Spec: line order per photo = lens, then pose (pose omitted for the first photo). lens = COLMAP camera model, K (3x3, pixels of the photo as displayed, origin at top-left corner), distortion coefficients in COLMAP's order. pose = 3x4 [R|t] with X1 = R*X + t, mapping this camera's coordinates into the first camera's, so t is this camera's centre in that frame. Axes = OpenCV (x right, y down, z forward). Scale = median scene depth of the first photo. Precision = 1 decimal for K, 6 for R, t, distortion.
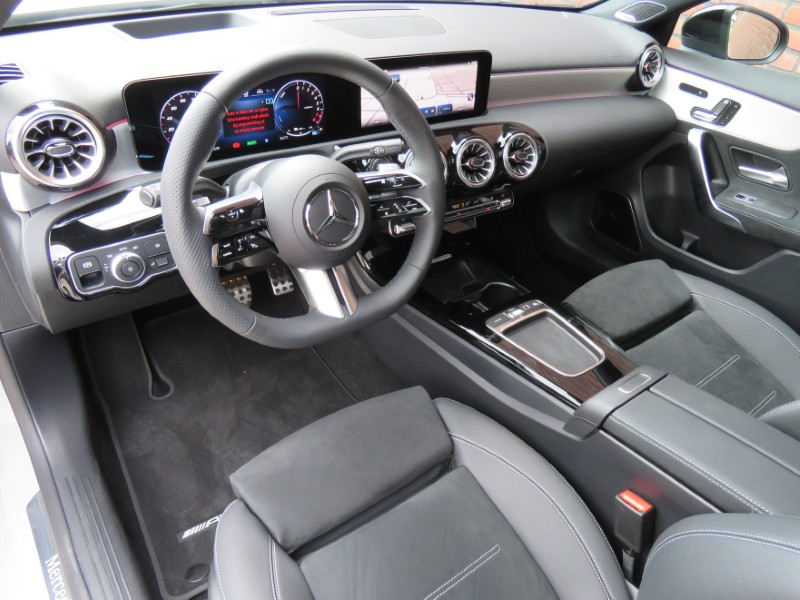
lens RADIAL K [[584.6, 0, 452.2], [0, 584.6, 300.8], [0, 0, 1]] dist [-0.021091, -0.001224]
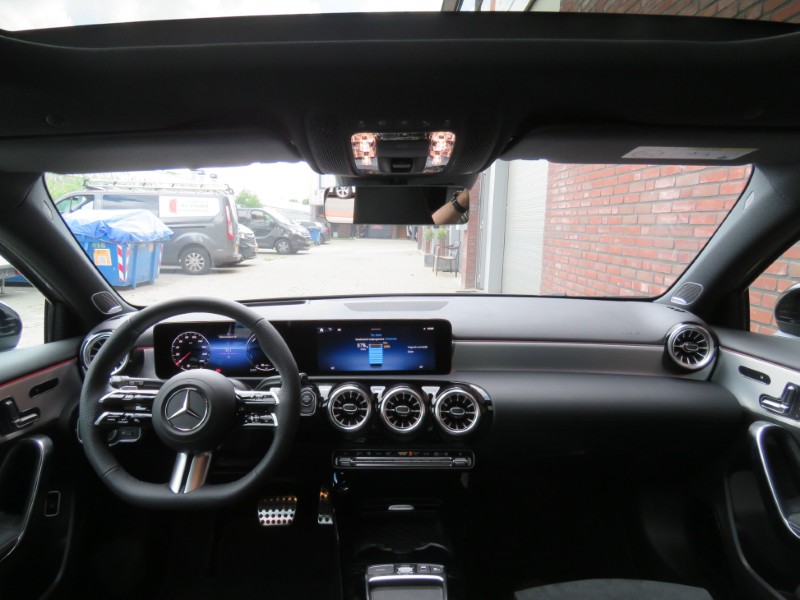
lens RADIAL K [[564.9, 0, 400.0], [0, 564.9, 300.0], [0, 0, 1]] dist [-0.012835, -0.001213]
pose [[0.777699, -0.039401, -0.627401, 0.819269], [-0.288763, 0.864120, -0.412205, 0.027138], [0.558391, 0.501742, 0.660647, 0.225113]]
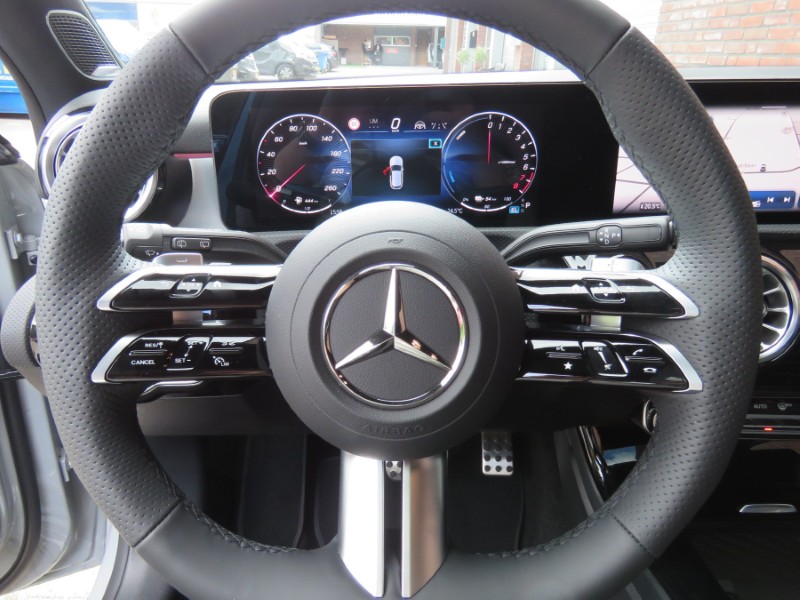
lens RADIAL K [[584.6, 0, 377.6], [0, 584.6, 290.8], [0, 0, 1]] dist [-0.007777, -0.000251]
pose [[0.758260, 0.117513, -0.641274, 0.031626], [-0.300283, 0.936025, -0.183538, -0.076650], [0.578681, 0.331733, 0.745038, 0.548080]]
